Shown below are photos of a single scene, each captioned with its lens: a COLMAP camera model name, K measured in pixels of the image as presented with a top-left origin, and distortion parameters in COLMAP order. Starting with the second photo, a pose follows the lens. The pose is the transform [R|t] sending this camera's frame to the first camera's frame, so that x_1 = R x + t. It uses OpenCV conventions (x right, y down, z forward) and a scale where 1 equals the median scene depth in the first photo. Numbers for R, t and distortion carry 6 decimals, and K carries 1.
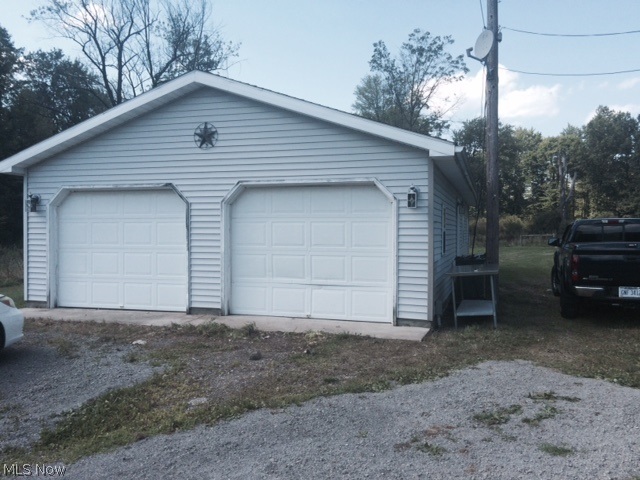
lens RADIAL K [[538.0, 0, 317.1], [0, 538.0, 240.3], [0, 0, 1]] dist [0.074176, -0.083912]
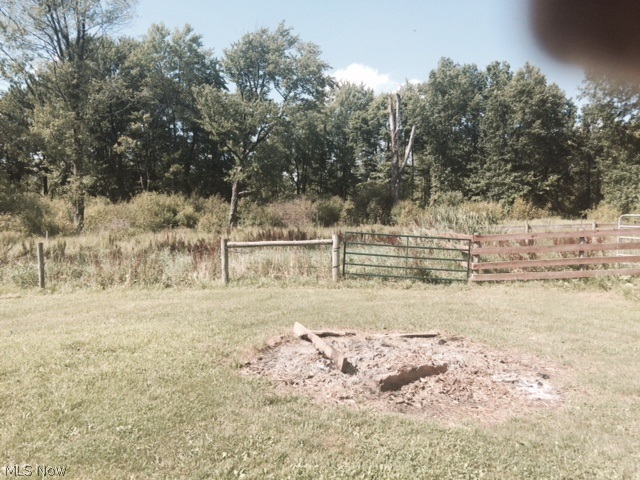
lens RADIAL K [[538.0, 0, 322.5], [0, 538.0, 241.2], [0, 0, 1]] dist [0.074176, -0.083912]
pose [[0.962772, -0.023702, 0.269274, 0.141032], [0.014617, 0.999256, 0.035693, -0.012304], [-0.269920, -0.030428, 0.962402, 0.297036]]
